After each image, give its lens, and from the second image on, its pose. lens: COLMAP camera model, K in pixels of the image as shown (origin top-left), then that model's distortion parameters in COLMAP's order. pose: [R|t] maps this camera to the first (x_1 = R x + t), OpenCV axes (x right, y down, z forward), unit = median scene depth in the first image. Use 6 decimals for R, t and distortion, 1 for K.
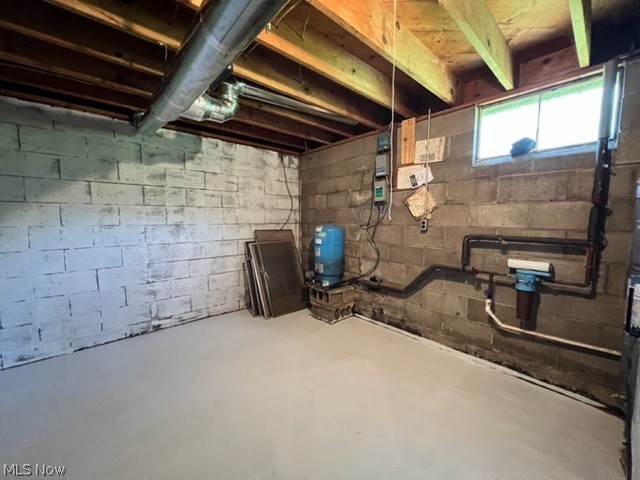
lens RADIAL K [[256.9, 0, 320.0], [0, 256.9, 240.0], [0, 0, 1]] dist [-0.003378, 0.000017]
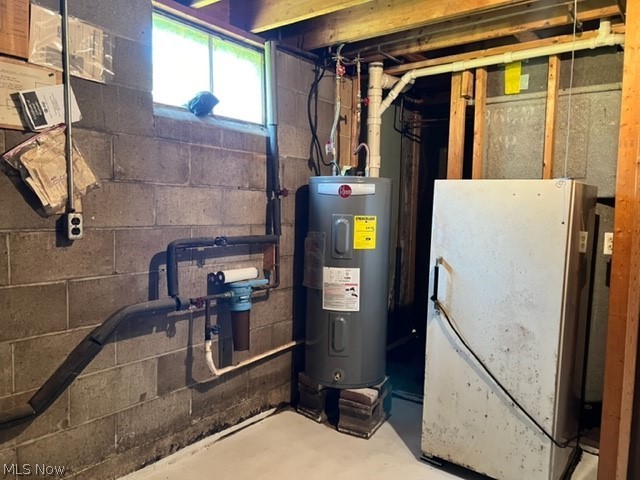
lens RADIAL K [[478.1, 0, 320.0], [0, 478.1, 240.0], [0, 0, 1]] dist [0.101020, -0.128788]
pose [[-0.177743, -0.078795, 0.980917, -0.512499], [0.060061, 0.994062, 0.090734, -0.101310], [-0.982242, 0.075043, -0.171956, 0.903820]]
